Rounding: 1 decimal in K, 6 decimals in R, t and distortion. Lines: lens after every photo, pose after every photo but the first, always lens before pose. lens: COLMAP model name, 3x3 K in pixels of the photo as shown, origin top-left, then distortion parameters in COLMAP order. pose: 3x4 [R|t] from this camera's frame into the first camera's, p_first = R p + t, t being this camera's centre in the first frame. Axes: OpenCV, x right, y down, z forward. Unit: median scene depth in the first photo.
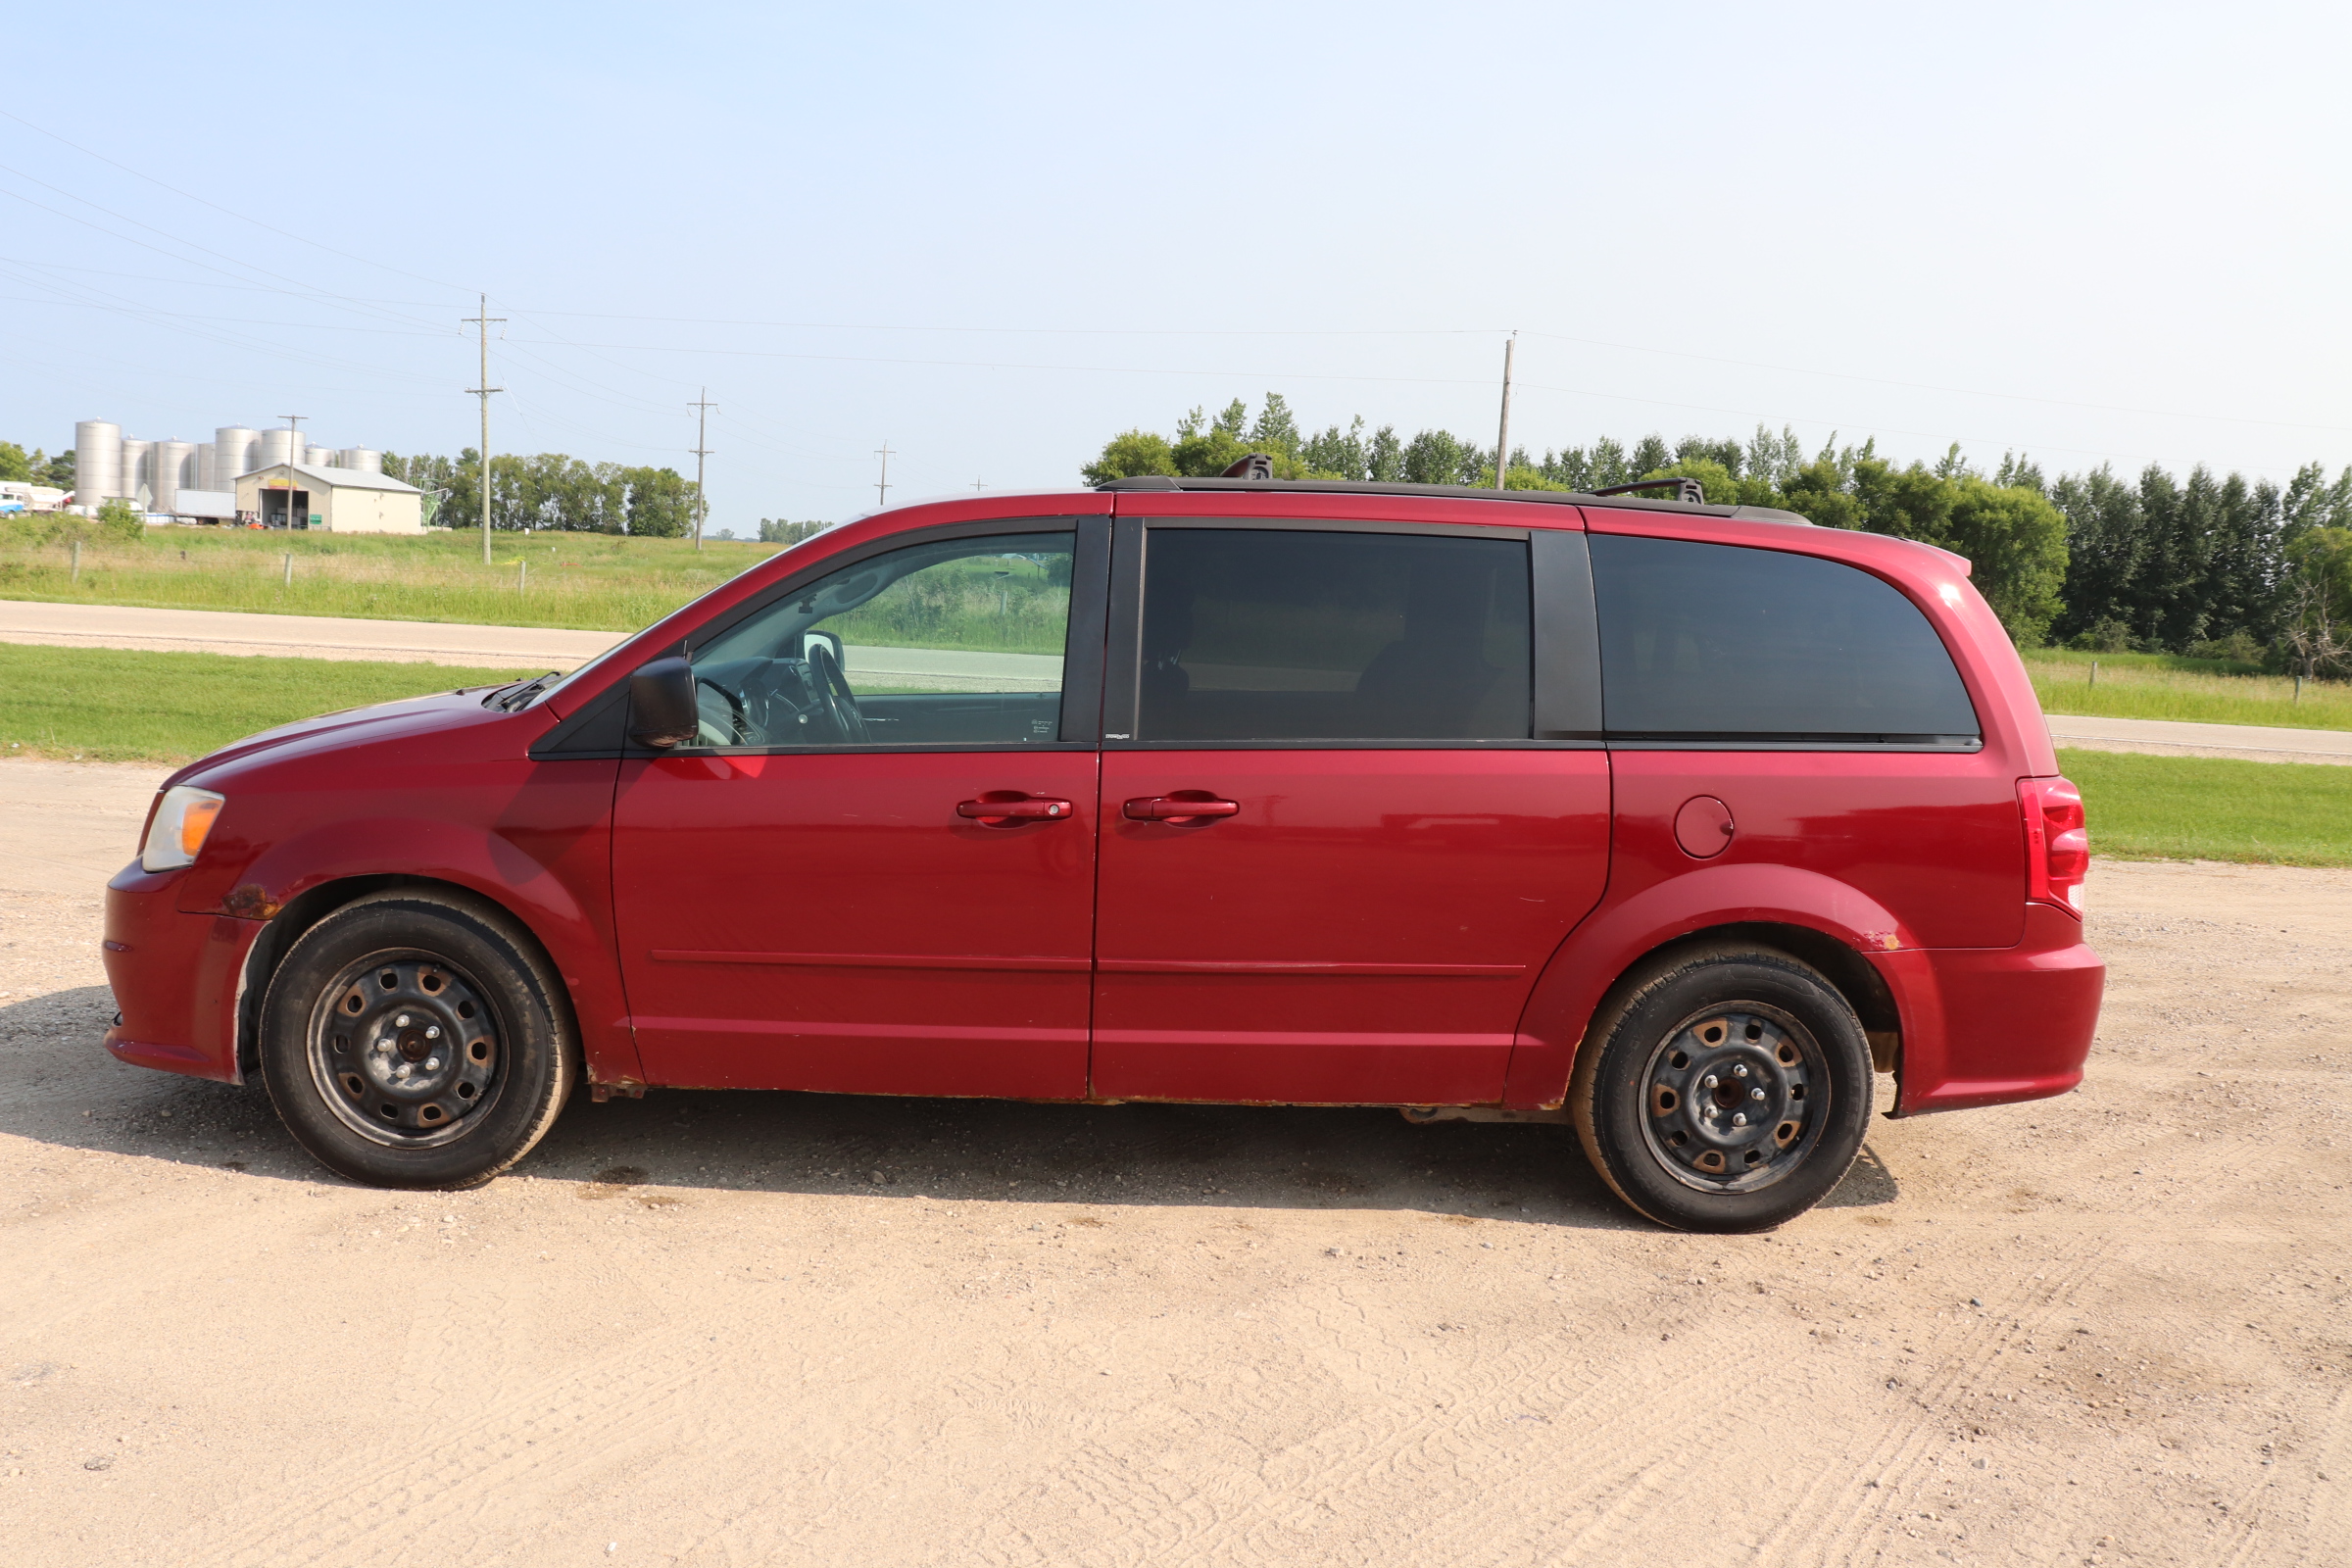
lens RADIAL K [[1925.3, 0, 1179.3], [0, 1925.3, 789.5], [0, 0, 1]] dist [-0.142083, 0.092031]
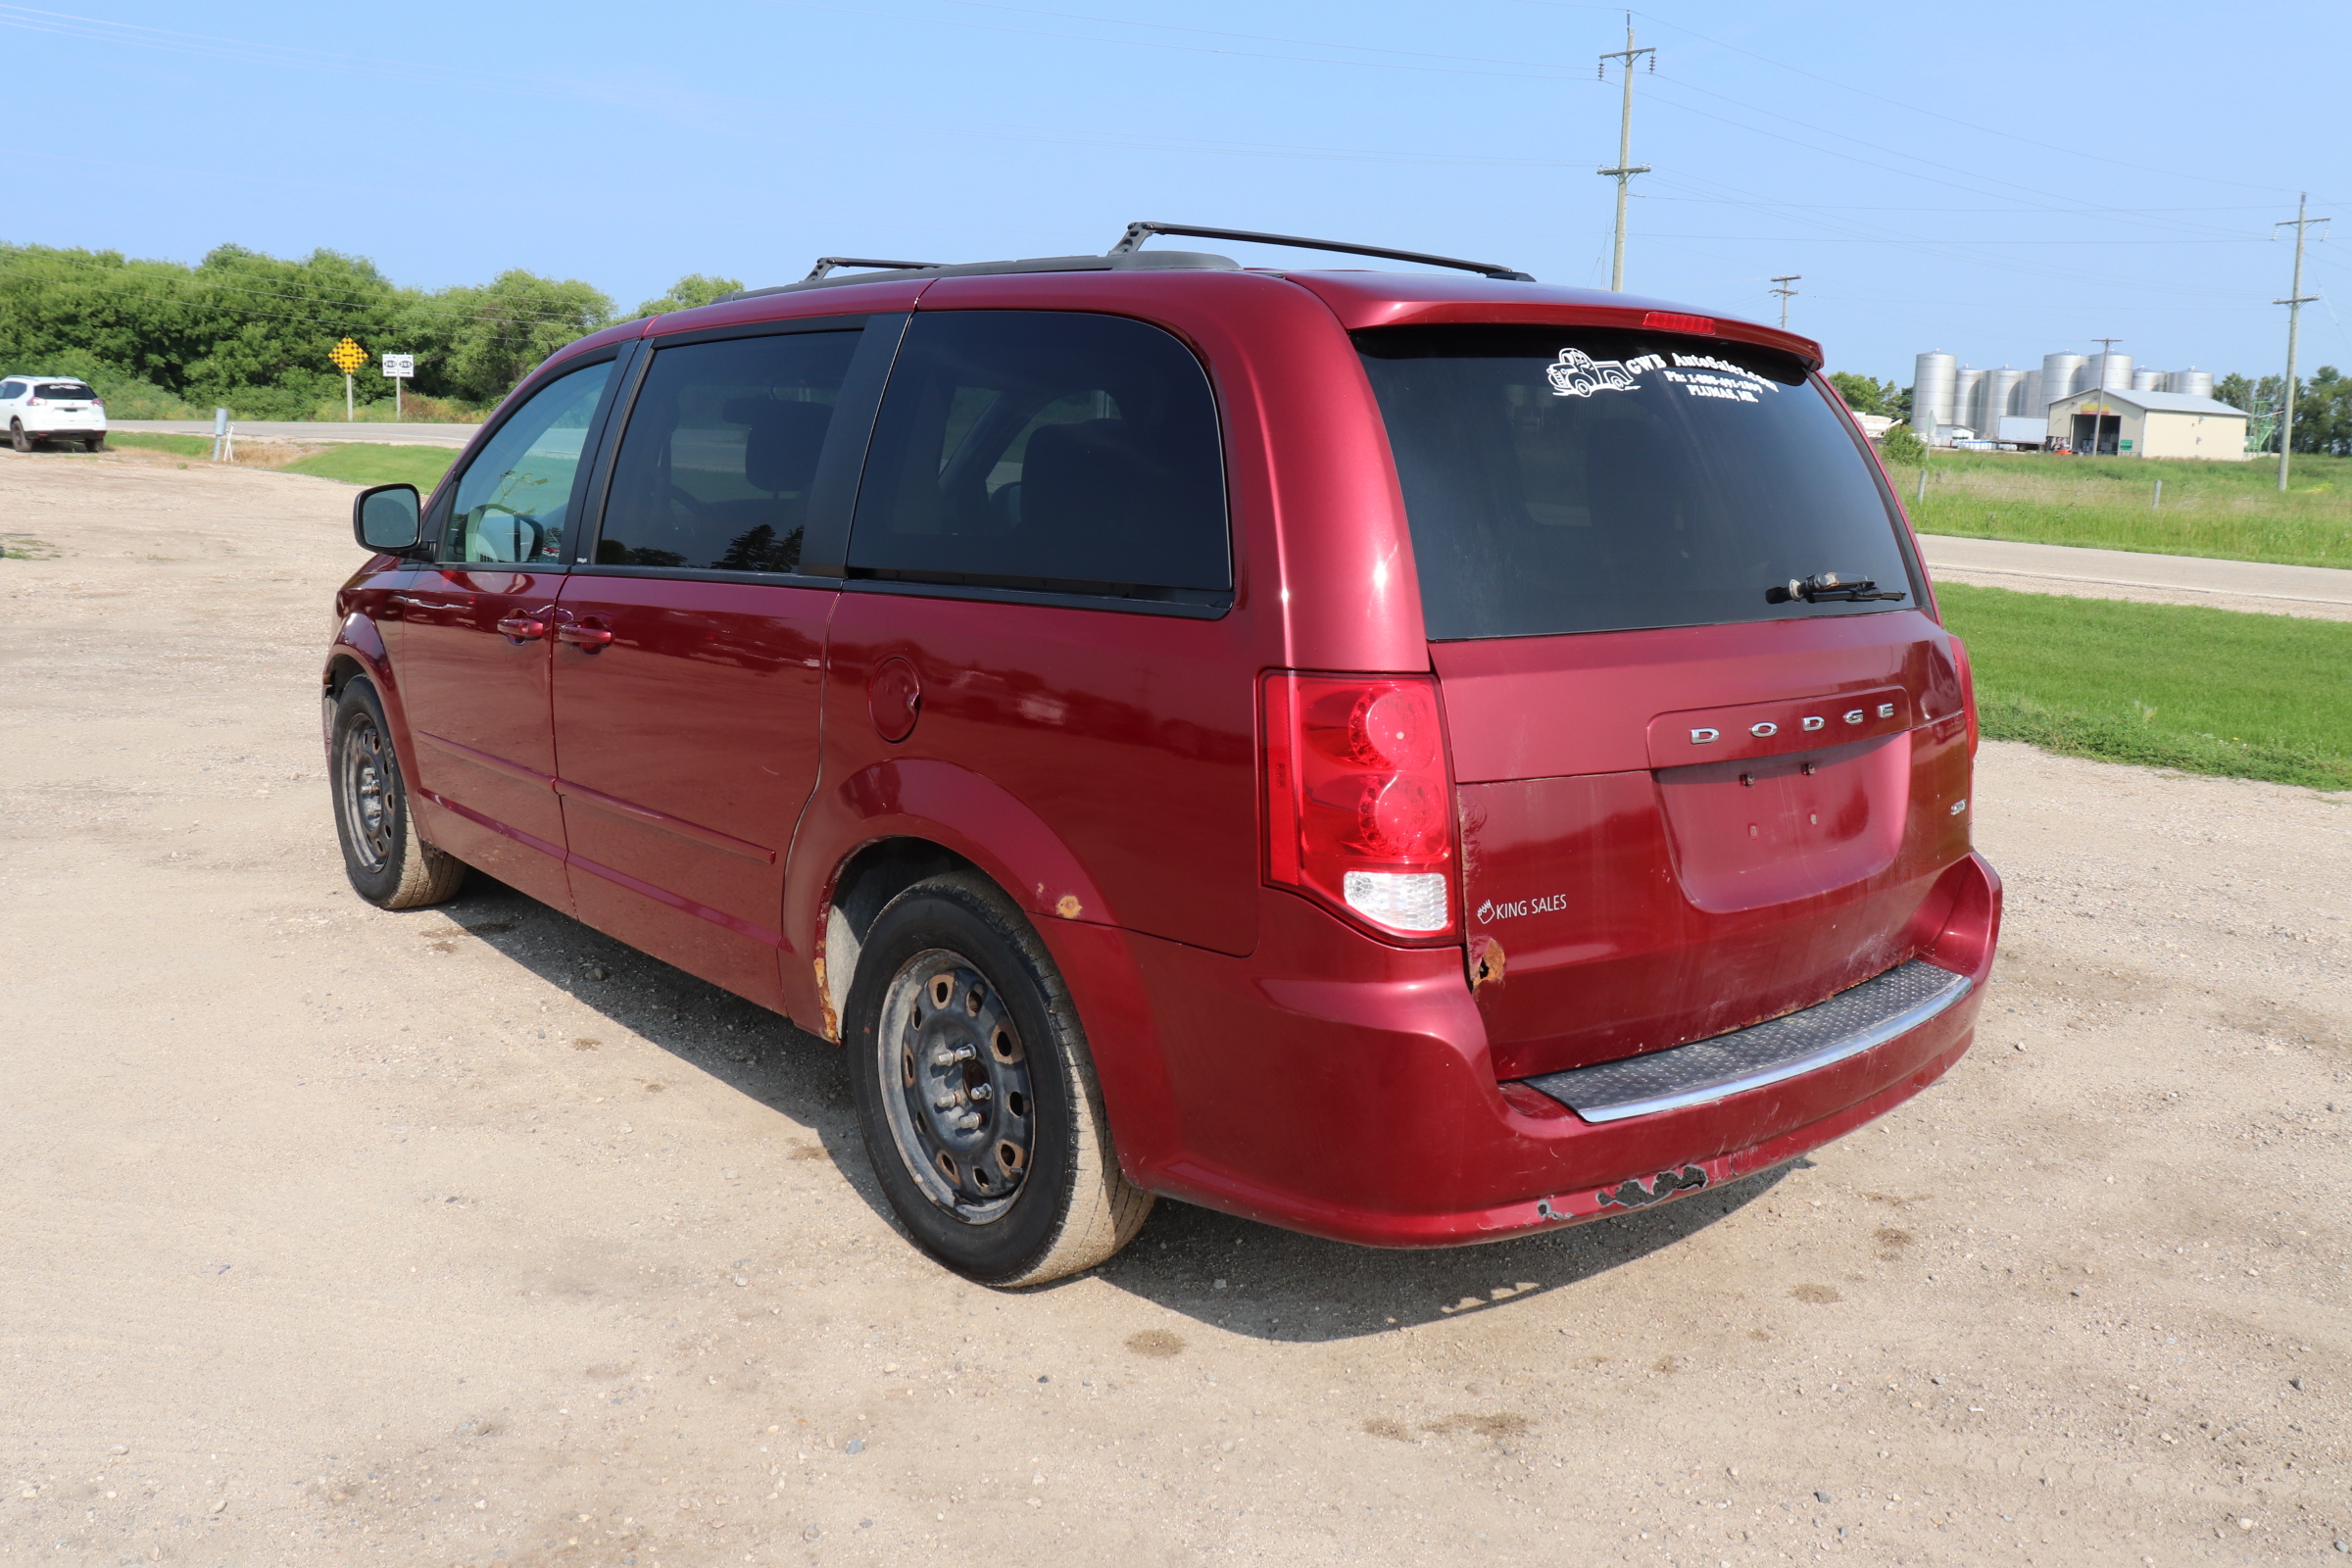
lens RADIAL K [[1925.3, 0, 1187.1], [0, 1925.3, 786.4], [0, 0, 1]] dist [-0.142083, 0.092031]
pose [[0.575958, 0.113221, -0.809601, 0.058648], [-0.086111, 0.993255, 0.077644, -0.000910], [0.812931, 0.024995, 0.581823, 0.041240]]
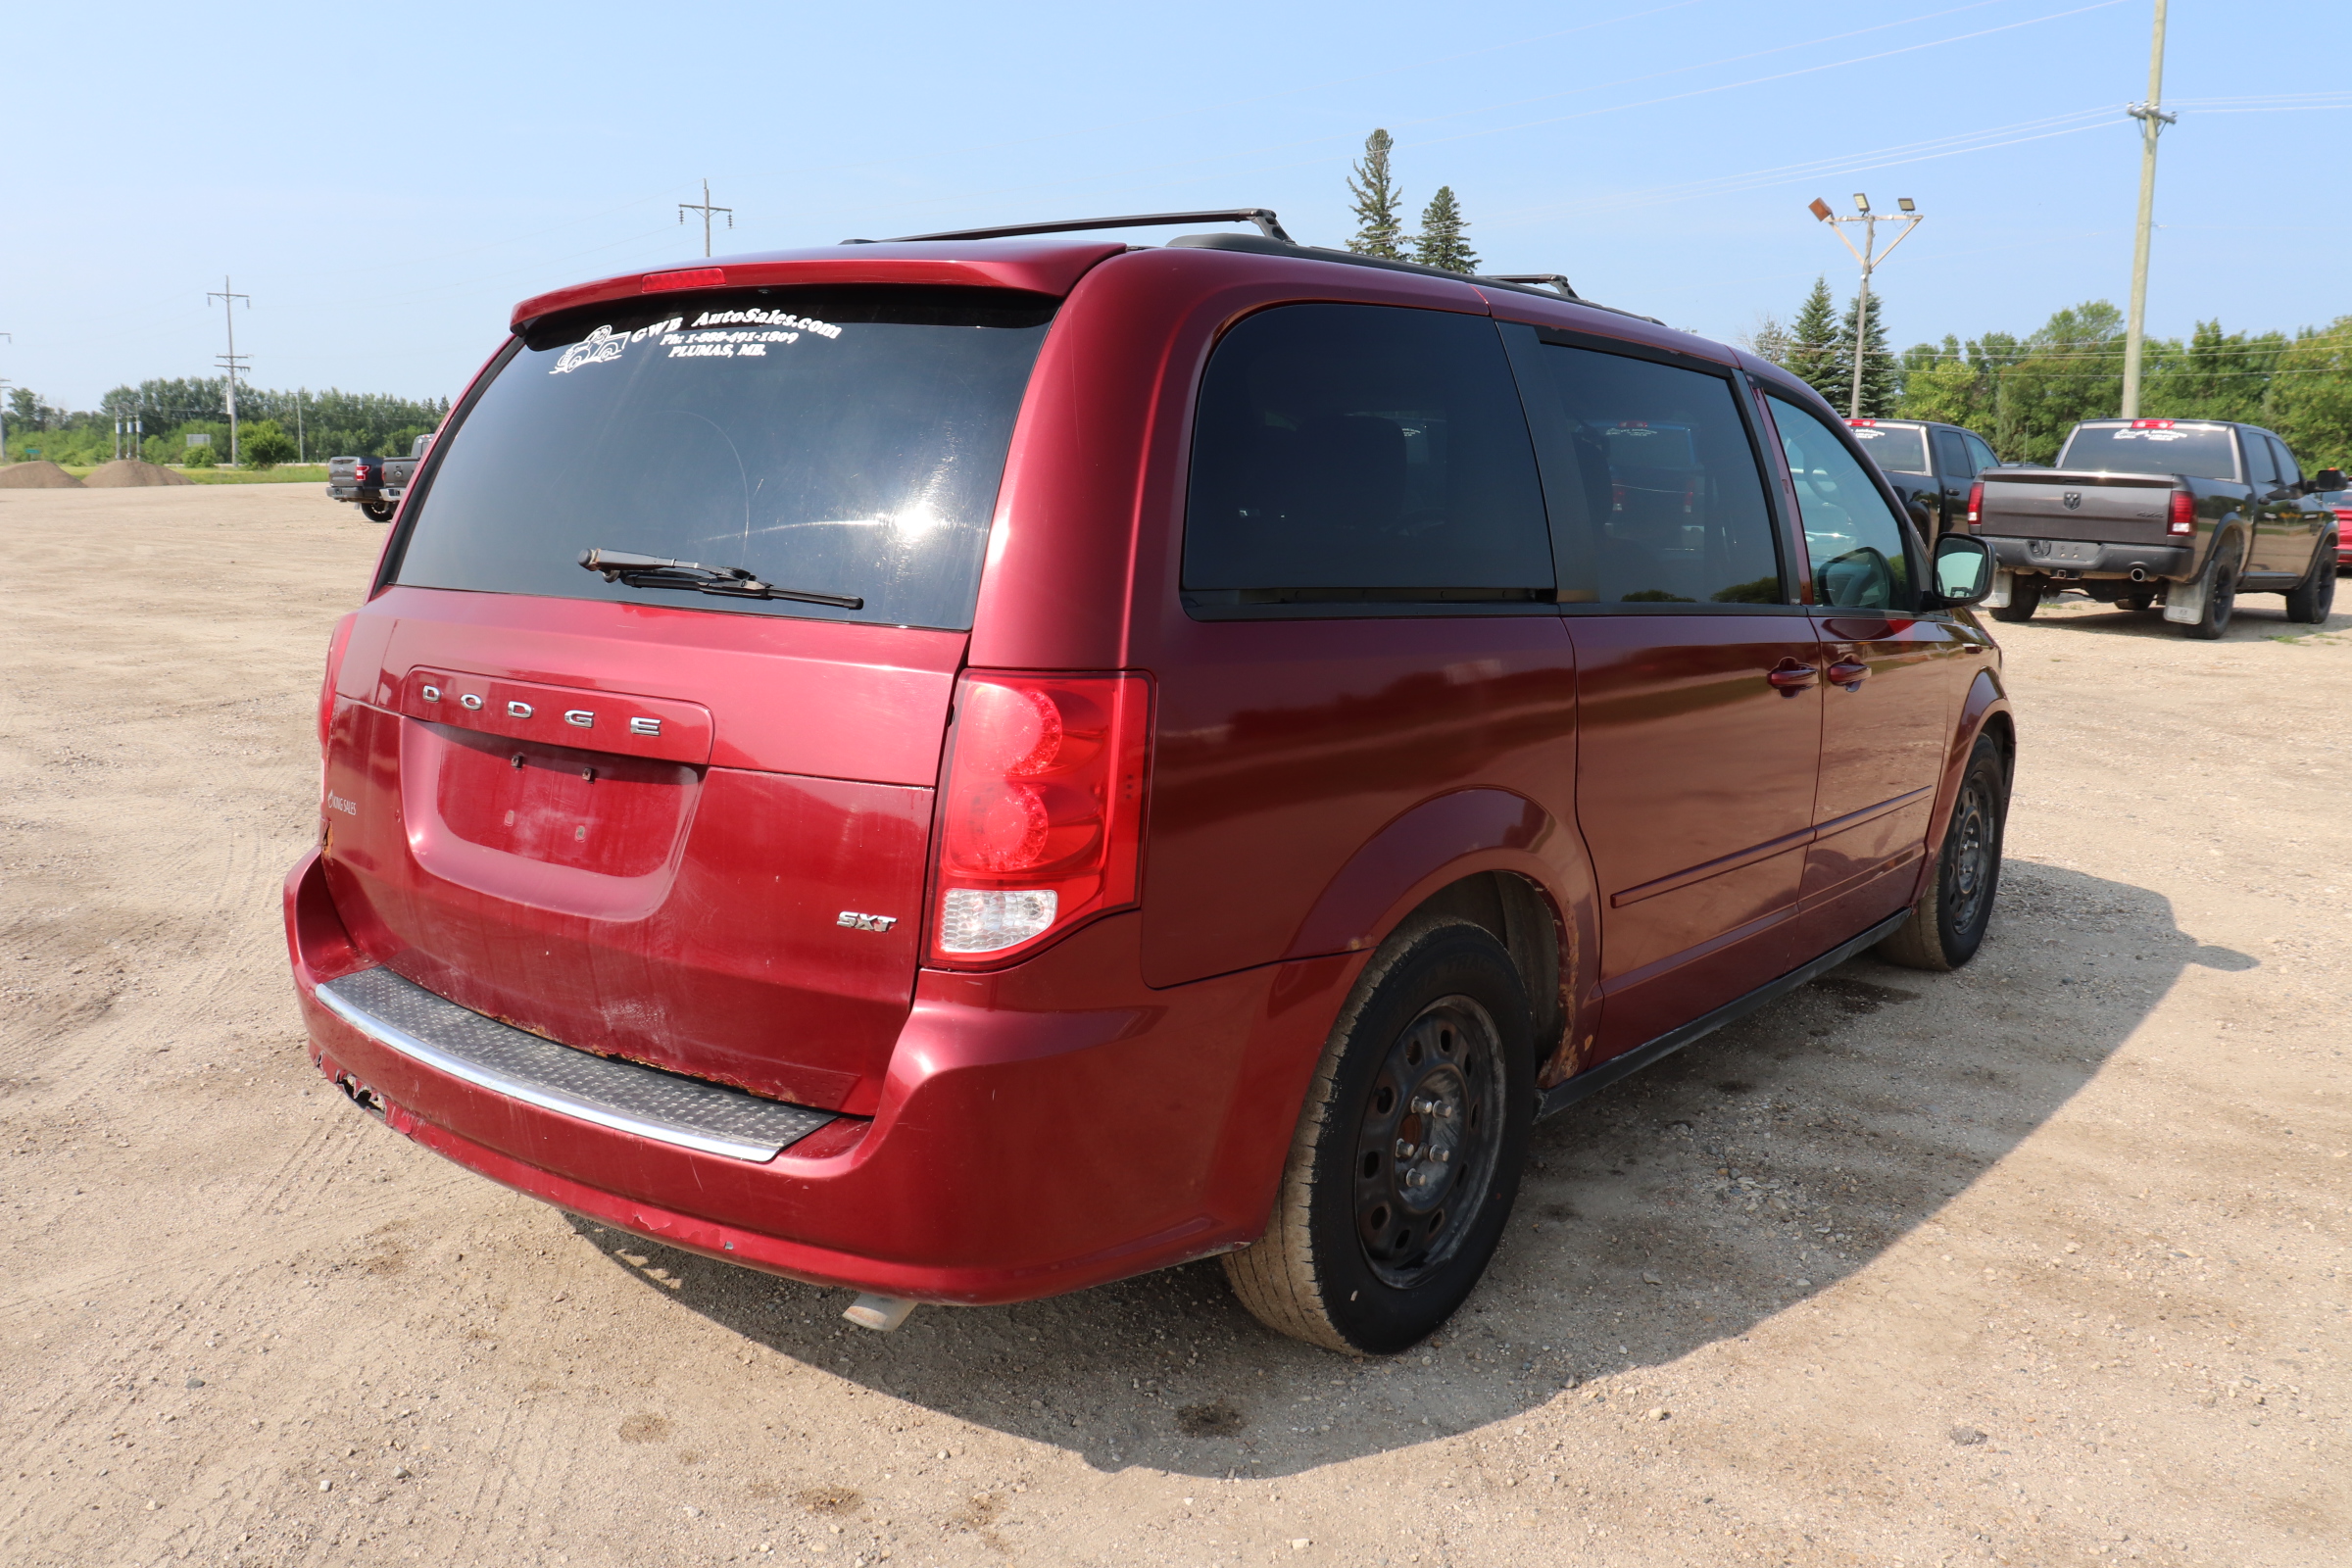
lens RADIAL K [[1925.3, 0, 1164.6], [0, 1925.3, 779.8], [0, 0, 1]] dist [-0.142083, 0.092031]
pose [[-0.688700, 0.050702, -0.723272, -0.134980], [-0.130648, 0.972545, 0.192580, -0.178640], [0.713178, 0.227124, -0.663168, 1.841117]]
